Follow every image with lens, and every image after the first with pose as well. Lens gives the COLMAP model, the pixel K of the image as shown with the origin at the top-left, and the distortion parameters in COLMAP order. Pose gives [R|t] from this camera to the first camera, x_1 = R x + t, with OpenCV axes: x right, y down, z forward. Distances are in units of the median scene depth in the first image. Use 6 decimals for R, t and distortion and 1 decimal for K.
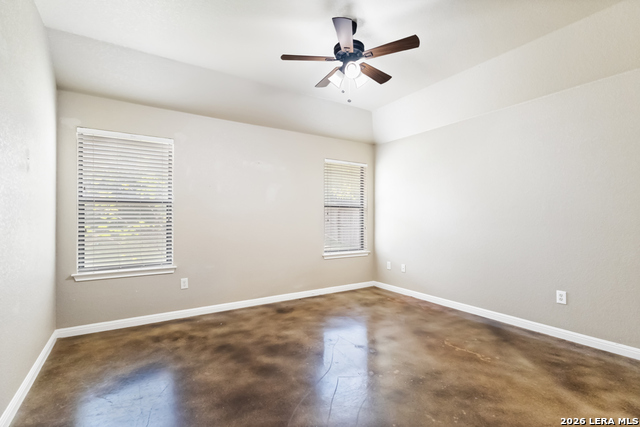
lens RADIAL K [[300.3, 0, 320.0], [0, 300.3, 213.5], [0, 0, 1]] dist [-0.000362, -0.000125]
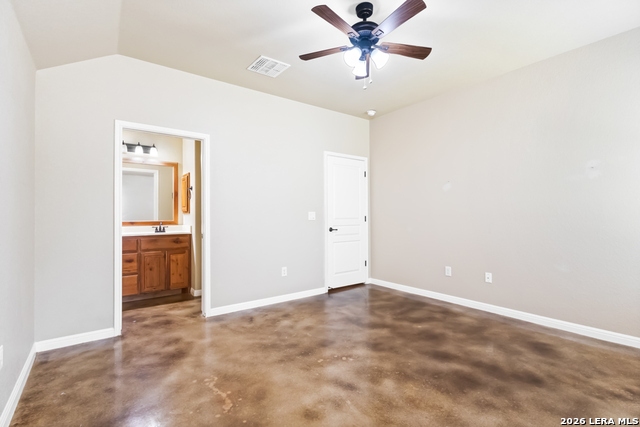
lens RADIAL K [[300.3, 0, 320.0], [0, 300.3, 213.5], [0, 0, 1]] dist [-0.000362, -0.000125]
pose [[-0.996900, 0.005043, -0.078511, 0.318739], [0.006561, 0.999796, -0.019084, 0.033473], [0.078399, -0.019540, -0.996731, 1.948040]]
